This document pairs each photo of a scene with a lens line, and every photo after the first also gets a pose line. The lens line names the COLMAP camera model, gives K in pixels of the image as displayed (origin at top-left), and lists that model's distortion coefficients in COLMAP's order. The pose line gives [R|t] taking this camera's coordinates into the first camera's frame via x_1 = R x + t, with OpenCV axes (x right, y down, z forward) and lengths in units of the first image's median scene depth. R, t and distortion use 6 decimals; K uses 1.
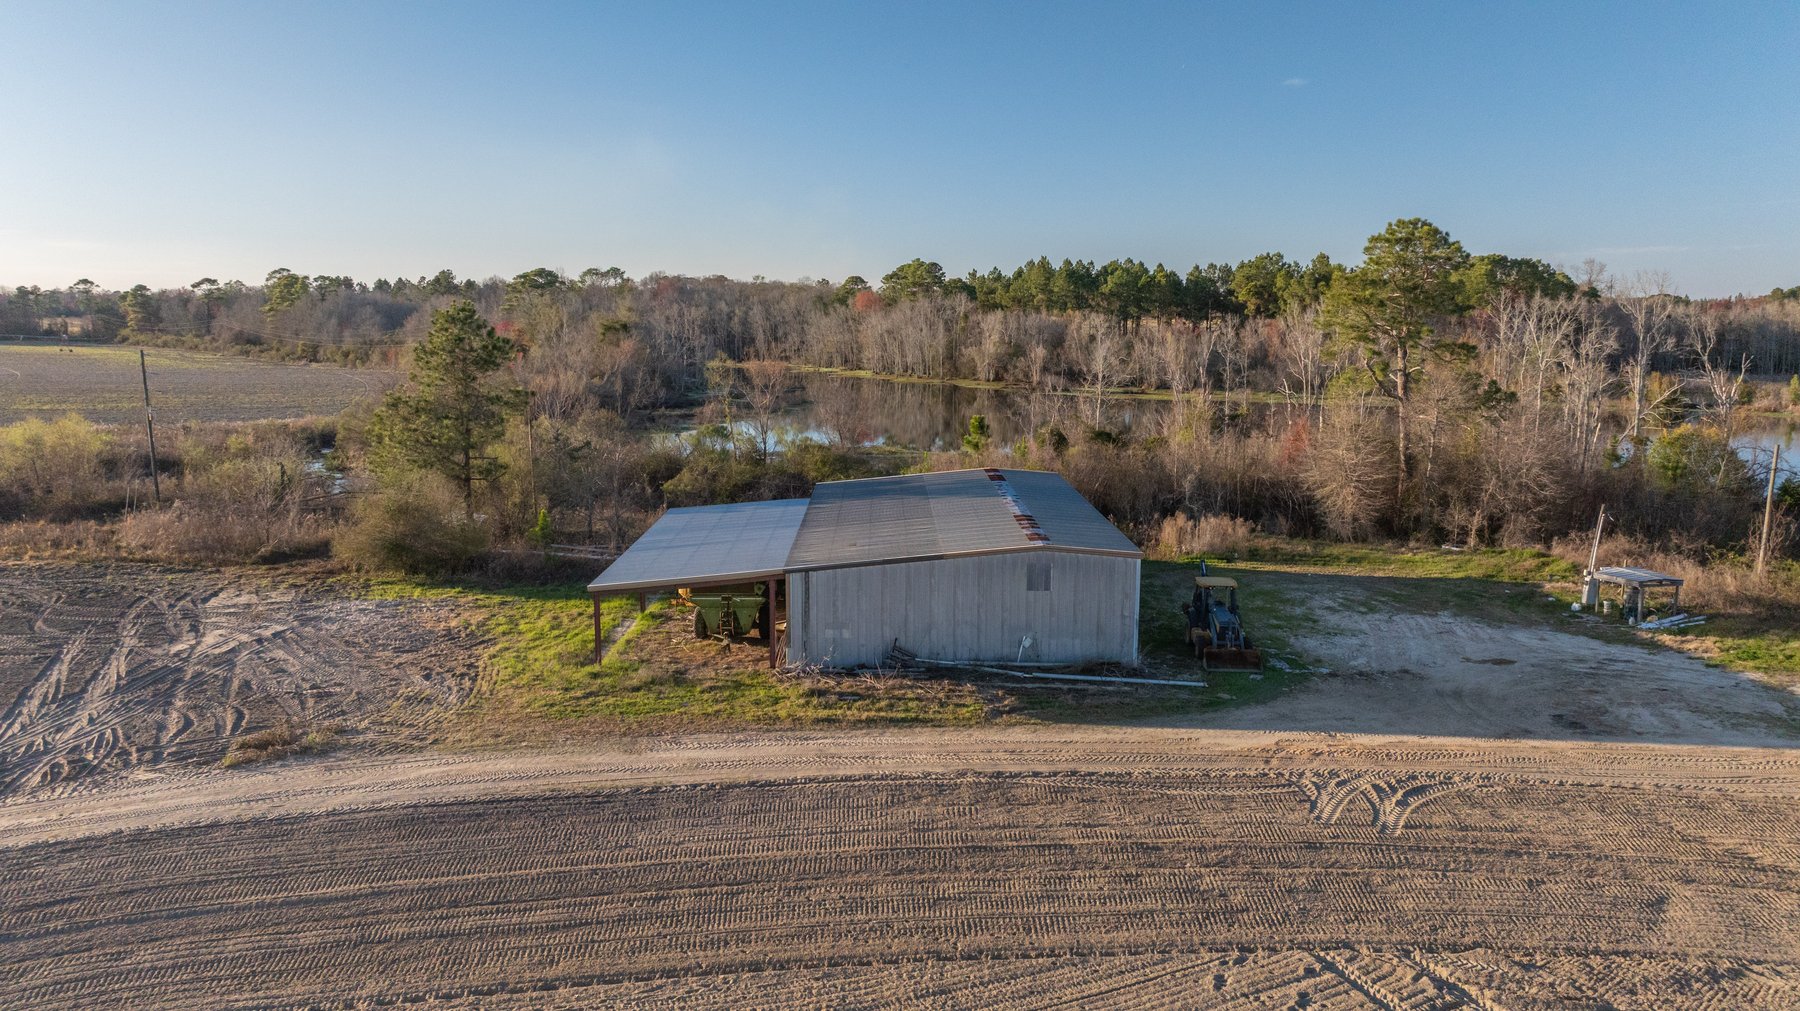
lens RADIAL K [[1274.9, 0, 900.0], [0, 1274.9, 505.5], [0, 0, 1]] dist [-0.015822, -0.000289]
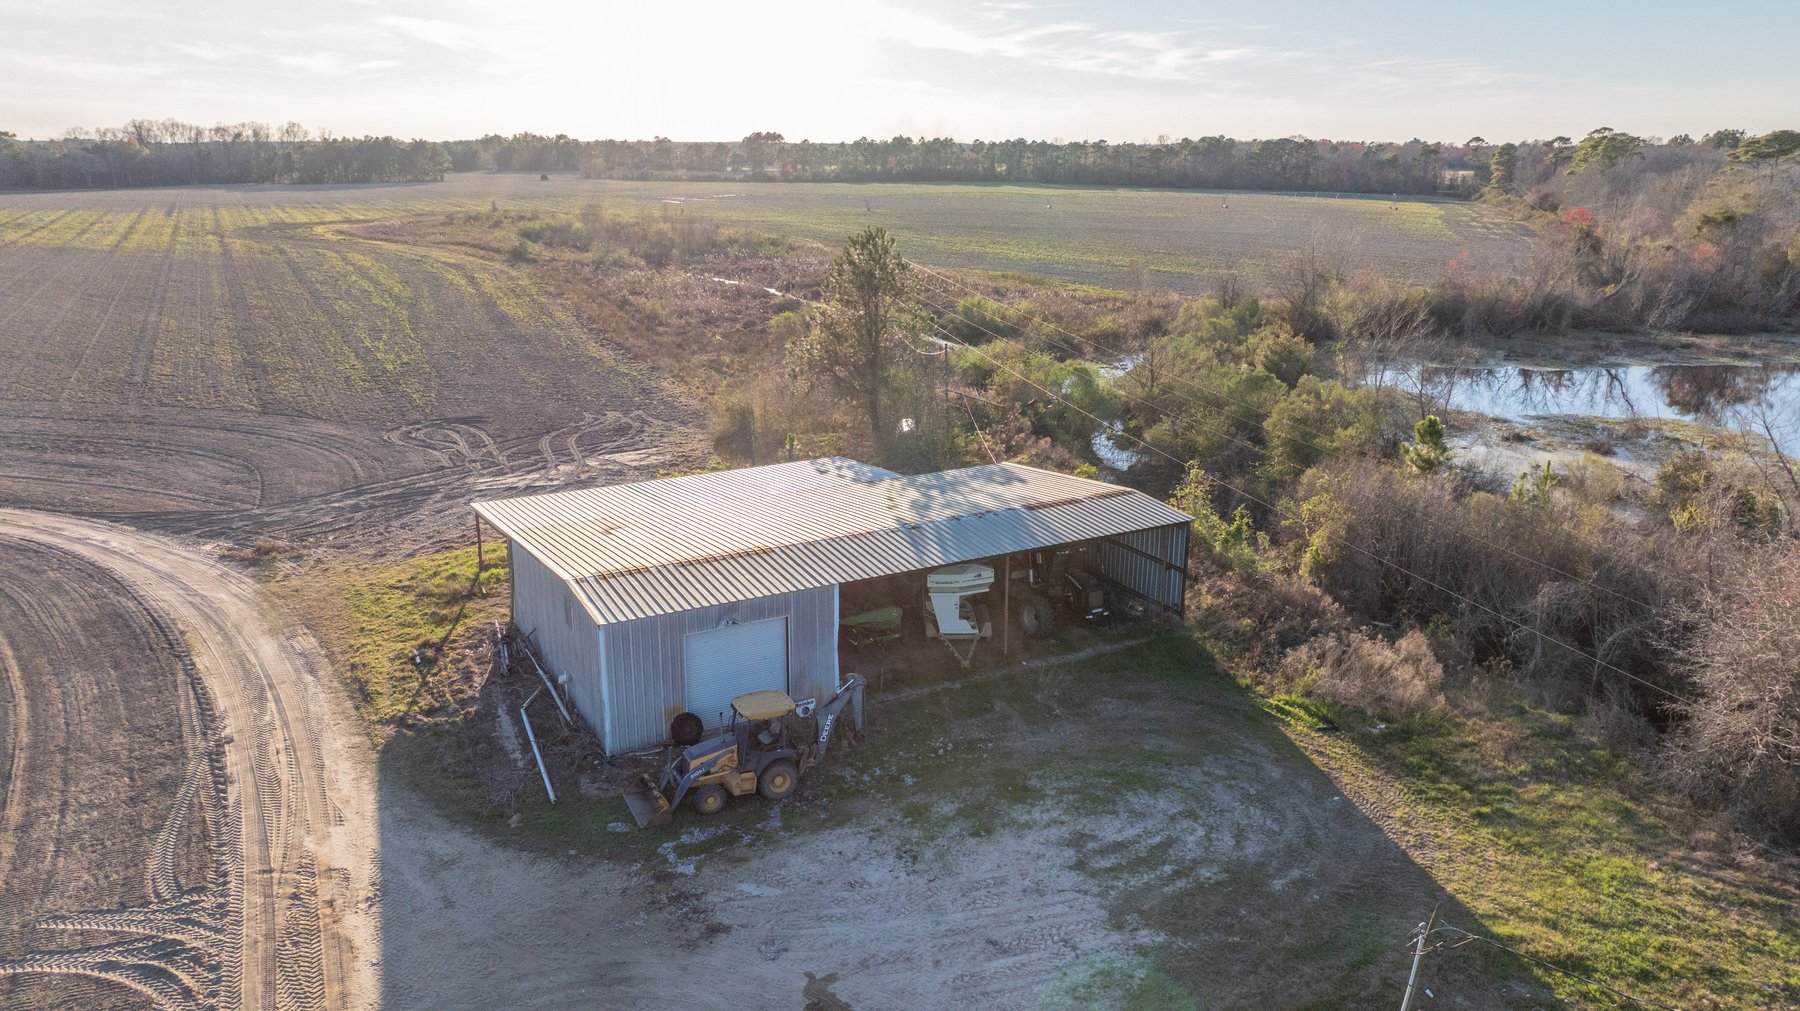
lens RADIAL K [[1274.9, 0, 900.0], [0, 1274.9, 505.5], [0, 0, 1]] dist [-0.015822, -0.000289]
pose [[0.466084, 0.234016, -0.853230, 0.937066], [-0.130980, 0.972009, 0.195045, -0.214186], [0.874991, 0.020849, 0.483689, 0.766677]]
